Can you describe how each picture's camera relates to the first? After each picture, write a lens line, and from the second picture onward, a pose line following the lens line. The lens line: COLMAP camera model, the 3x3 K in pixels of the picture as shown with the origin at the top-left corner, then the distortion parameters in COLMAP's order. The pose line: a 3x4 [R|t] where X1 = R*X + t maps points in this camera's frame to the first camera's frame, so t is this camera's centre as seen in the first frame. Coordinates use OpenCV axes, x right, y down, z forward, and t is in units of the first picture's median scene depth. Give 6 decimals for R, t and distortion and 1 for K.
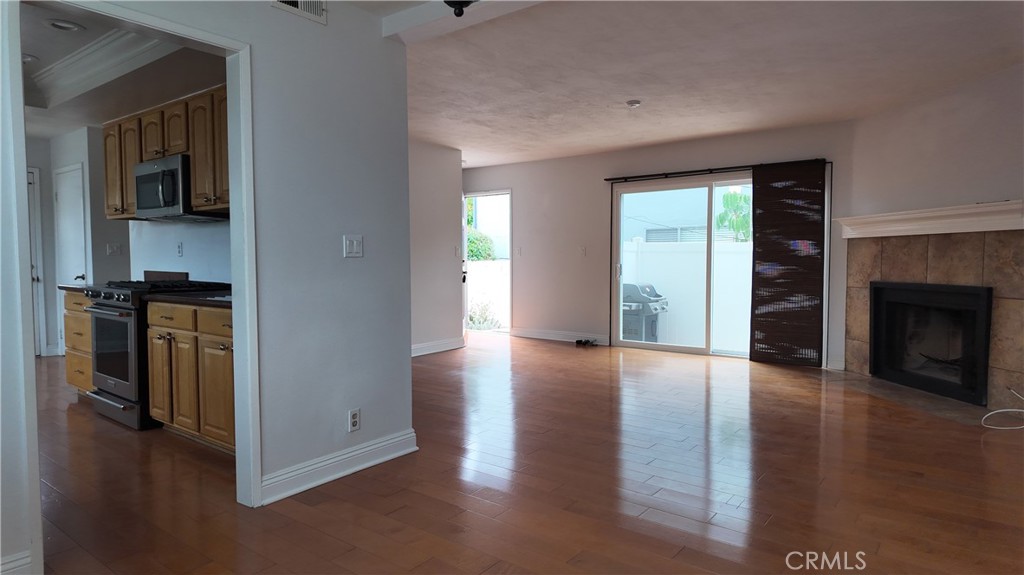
lens RADIAL K [[591.2, 0, 512.0], [0, 591.2, 287.5], [0, 0, 1]] dist [0.060372, -0.060251]
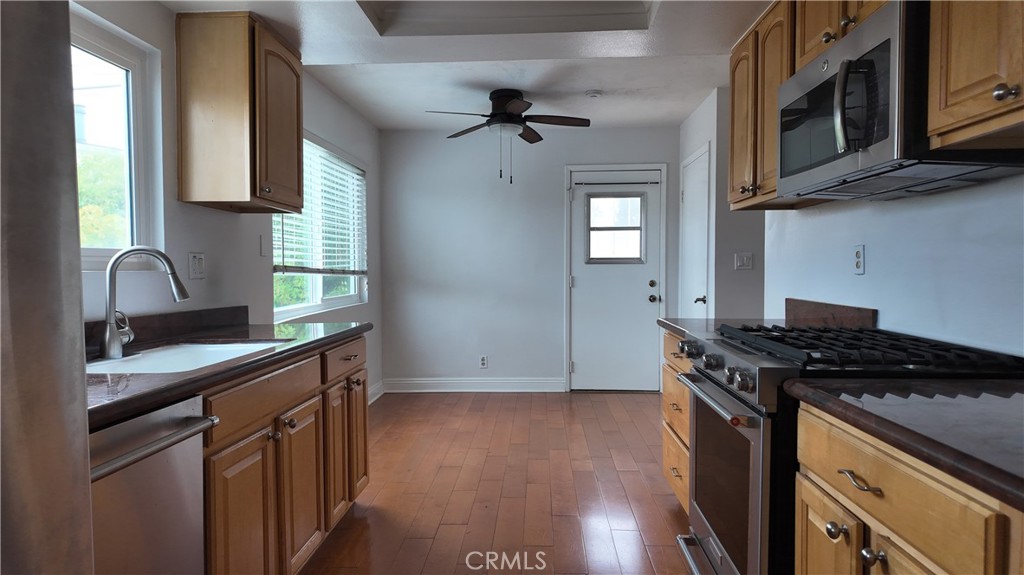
lens RADIAL K [[591.2, 0, 512.0], [0, 591.2, 287.5], [0, 0, 1]] dist [0.060372, -0.060251]
pose [[0.564999, 0.024376, -0.824731, -0.347391], [-0.037524, 0.999288, 0.003828, -0.035936], [0.824238, 0.028784, 0.565512, 0.551384]]
